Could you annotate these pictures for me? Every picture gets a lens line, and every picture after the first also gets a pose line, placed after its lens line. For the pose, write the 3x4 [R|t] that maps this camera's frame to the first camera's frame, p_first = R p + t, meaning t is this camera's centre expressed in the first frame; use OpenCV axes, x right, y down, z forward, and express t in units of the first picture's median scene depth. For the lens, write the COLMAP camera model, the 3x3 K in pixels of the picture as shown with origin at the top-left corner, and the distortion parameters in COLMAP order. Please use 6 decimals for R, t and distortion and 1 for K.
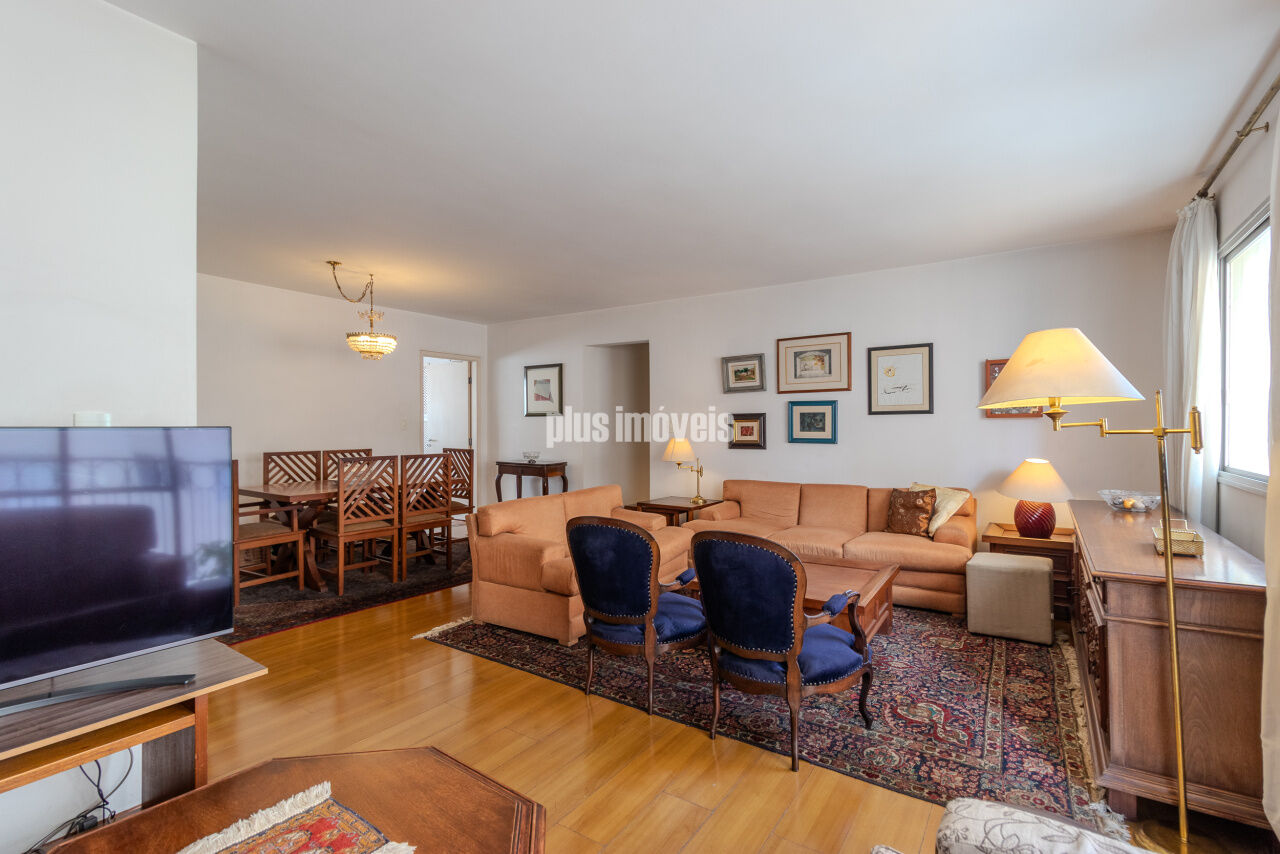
lens RADIAL K [[592.2, 0, 640.6], [0, 592.2, 425.3], [0, 0, 1]] dist [0.004309, 0.000285]
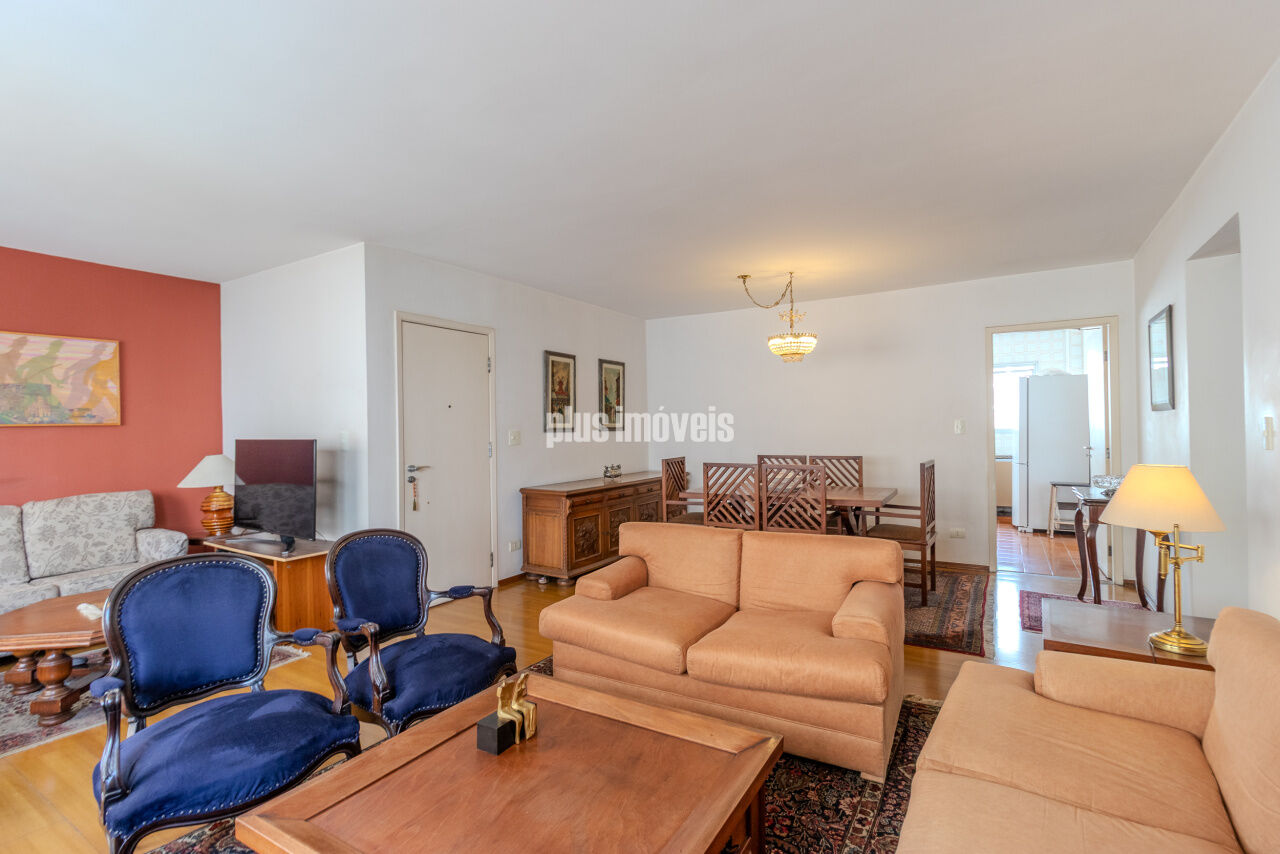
lens RADIAL K [[592.2, 0, 640.3], [0, 592.2, 422.5], [0, 0, 1]] dist [0.004309, 0.000285]
pose [[0.021825, -0.013749, -0.999667, 0.488340], [0.009374, 0.999864, -0.013547, -0.003163], [0.999718, -0.009075, 0.021951, 0.738433]]
